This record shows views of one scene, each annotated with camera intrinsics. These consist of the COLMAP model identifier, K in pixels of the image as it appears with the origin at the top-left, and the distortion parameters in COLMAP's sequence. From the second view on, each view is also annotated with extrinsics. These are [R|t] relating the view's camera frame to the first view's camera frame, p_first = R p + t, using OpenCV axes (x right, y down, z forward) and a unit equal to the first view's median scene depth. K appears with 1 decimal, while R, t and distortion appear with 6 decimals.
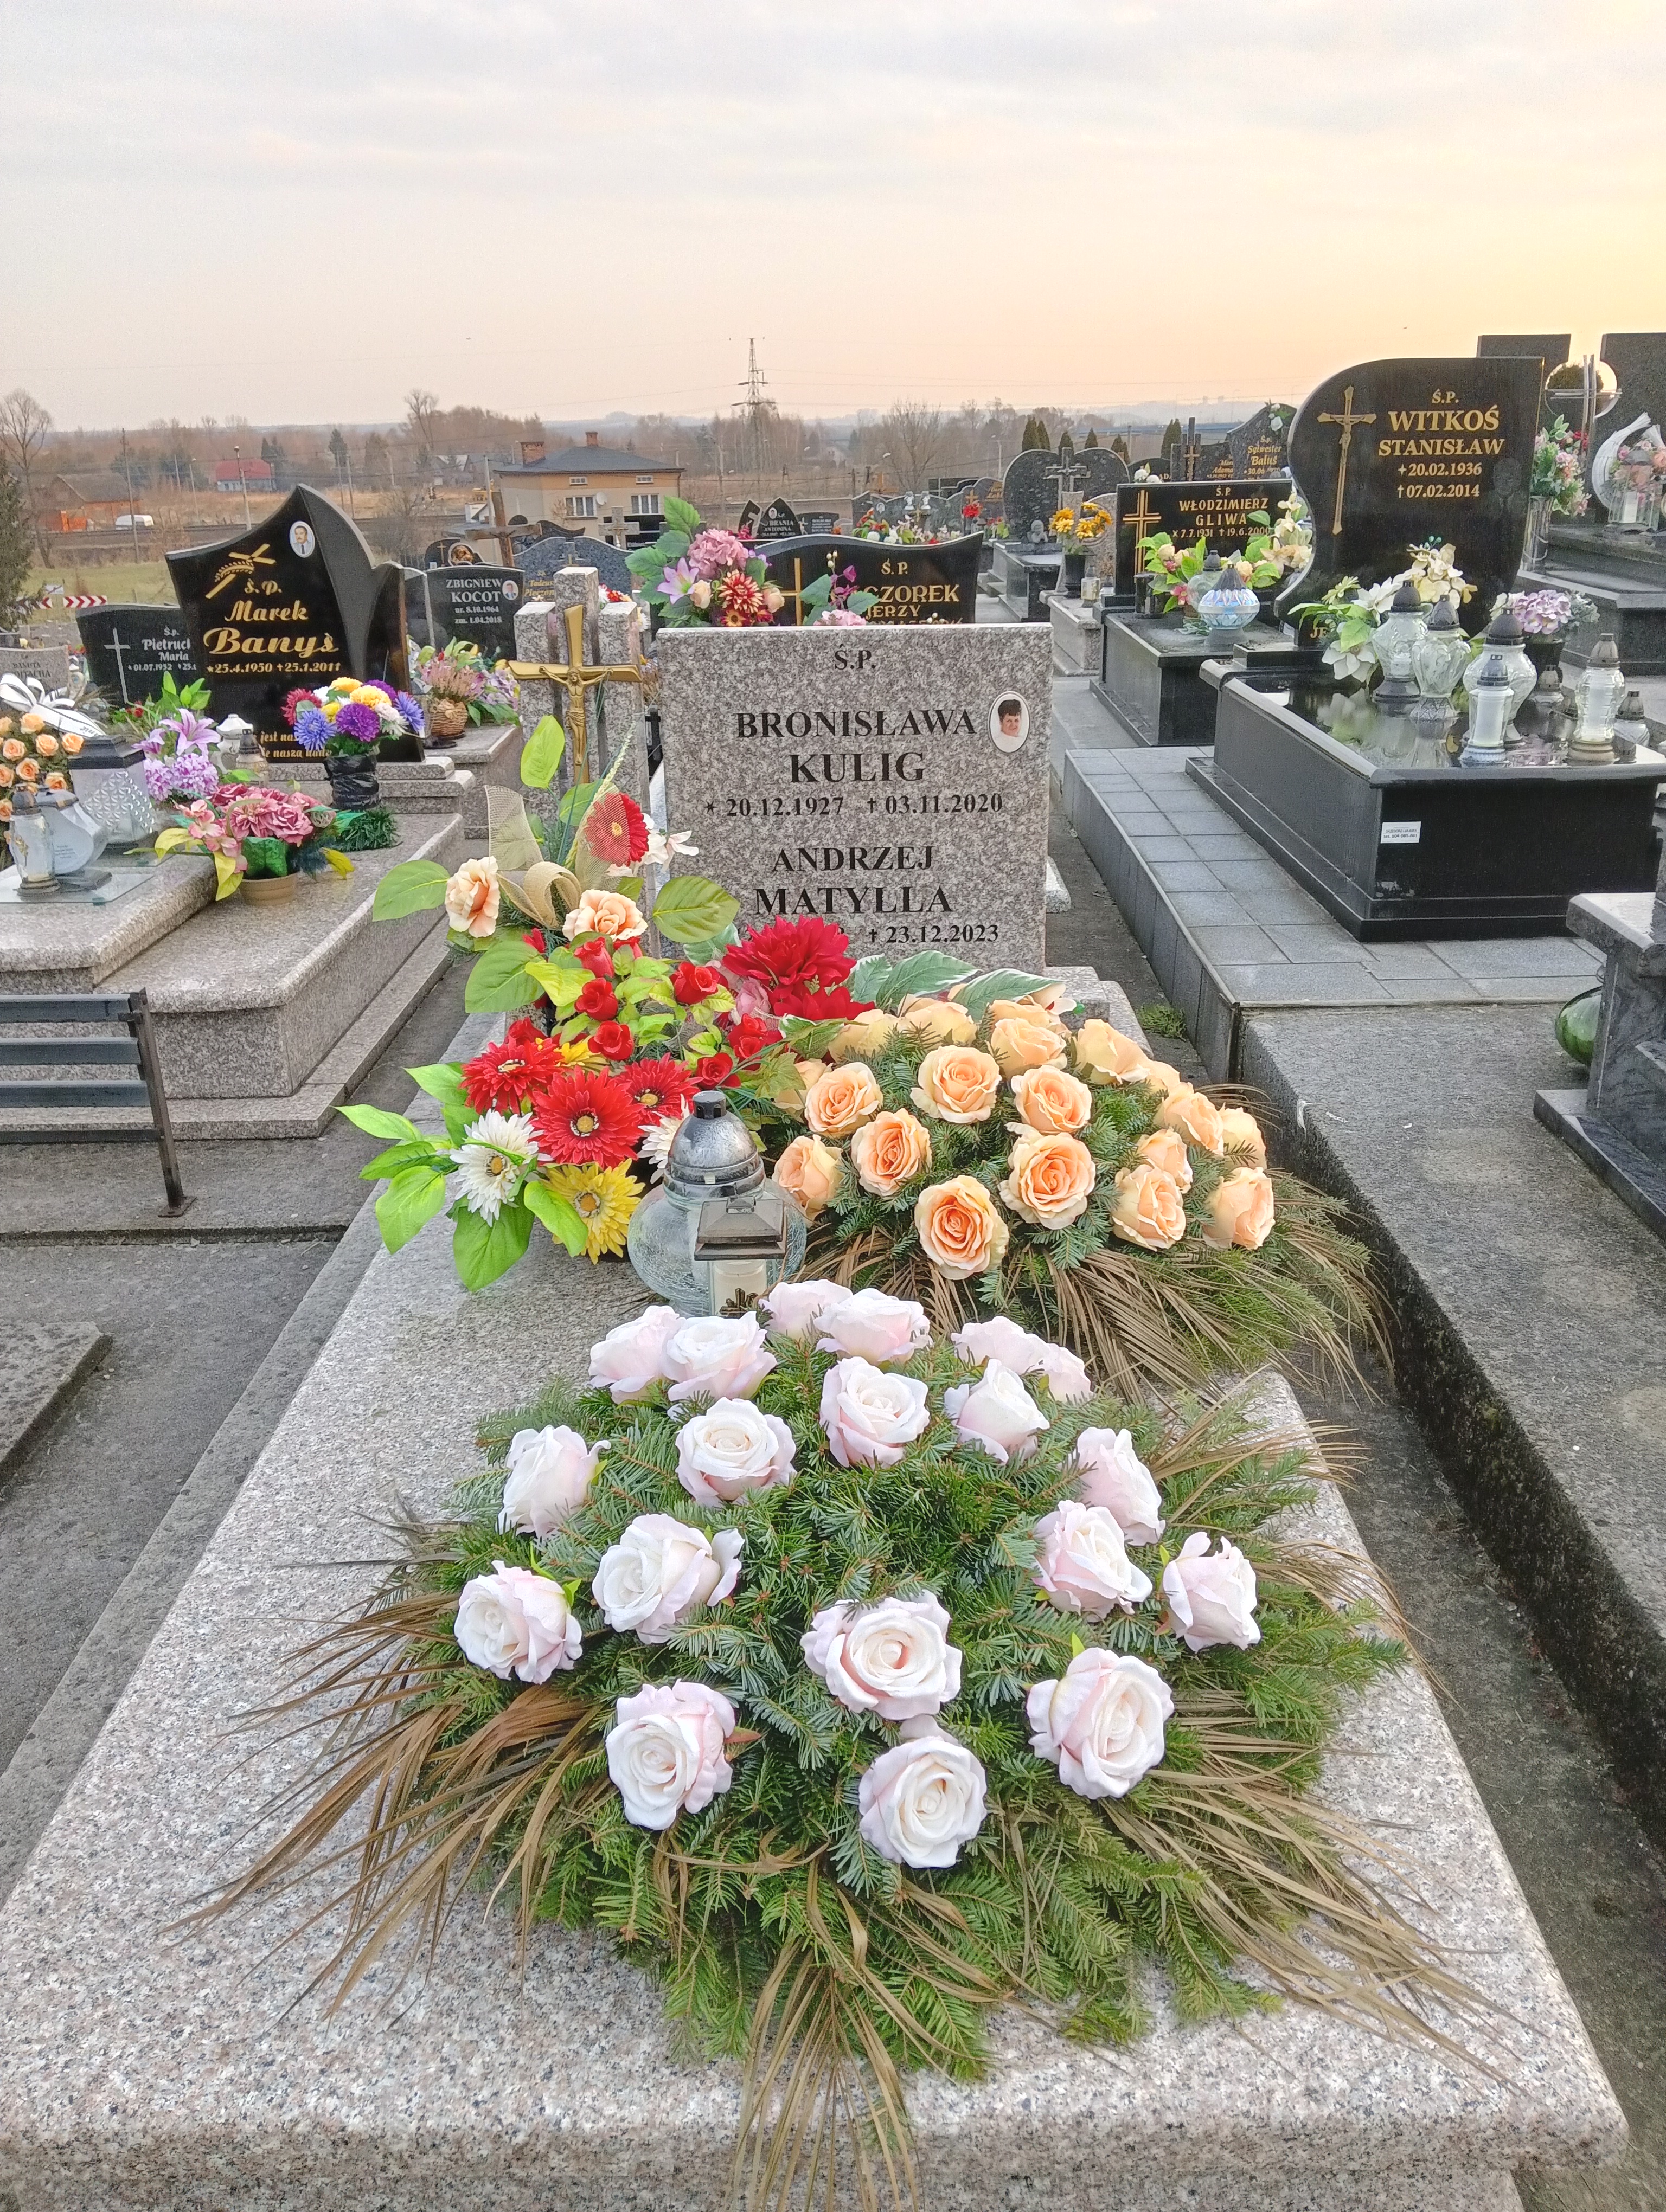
lens RADIAL K [[1762.6, 0, 861.4], [0, 1762.6, 1120.3], [0, 0, 1]] dist [0.131004, -0.282301]
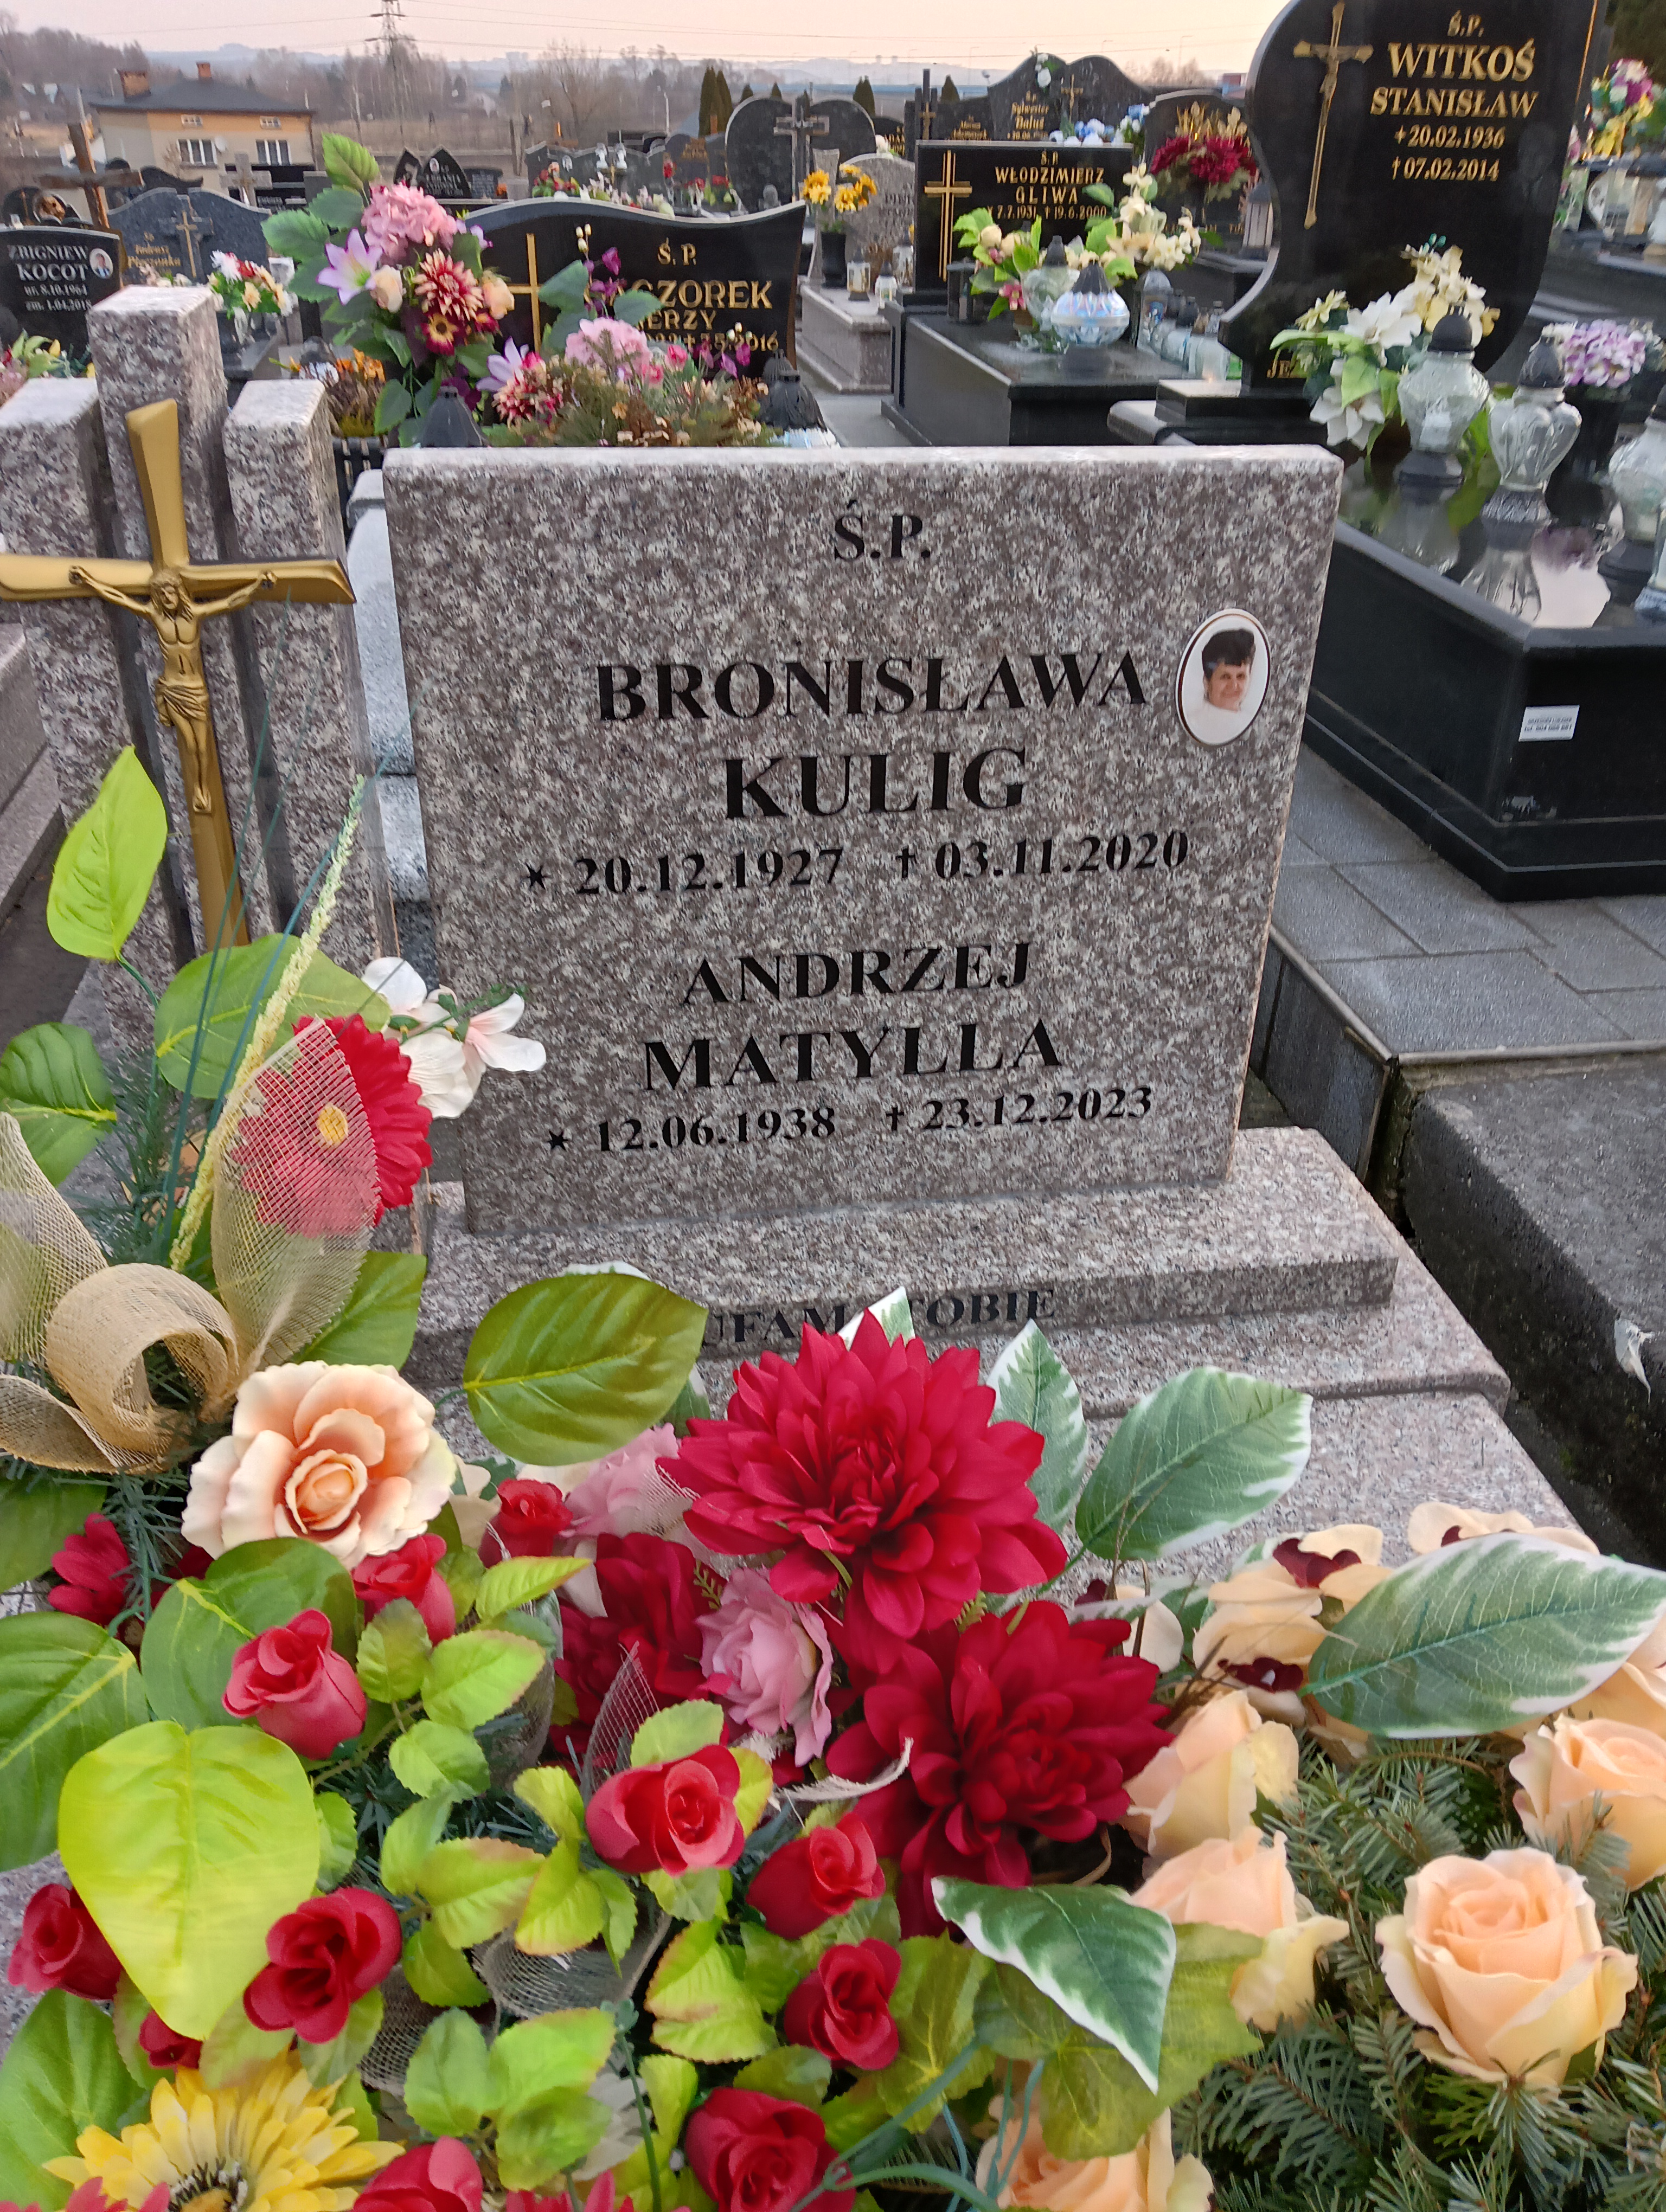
lens RADIAL K [[1636.9, 0, 842.7], [0, 1636.9, 1051.4], [0, 0, 1]] dist [0.073029, -0.115328]
pose [[0.983022, -0.055907, 0.174761, -0.082742], [0.027682, 0.986736, 0.159954, -0.193458], [-0.181385, -0.152401, 0.971531, 0.582102]]
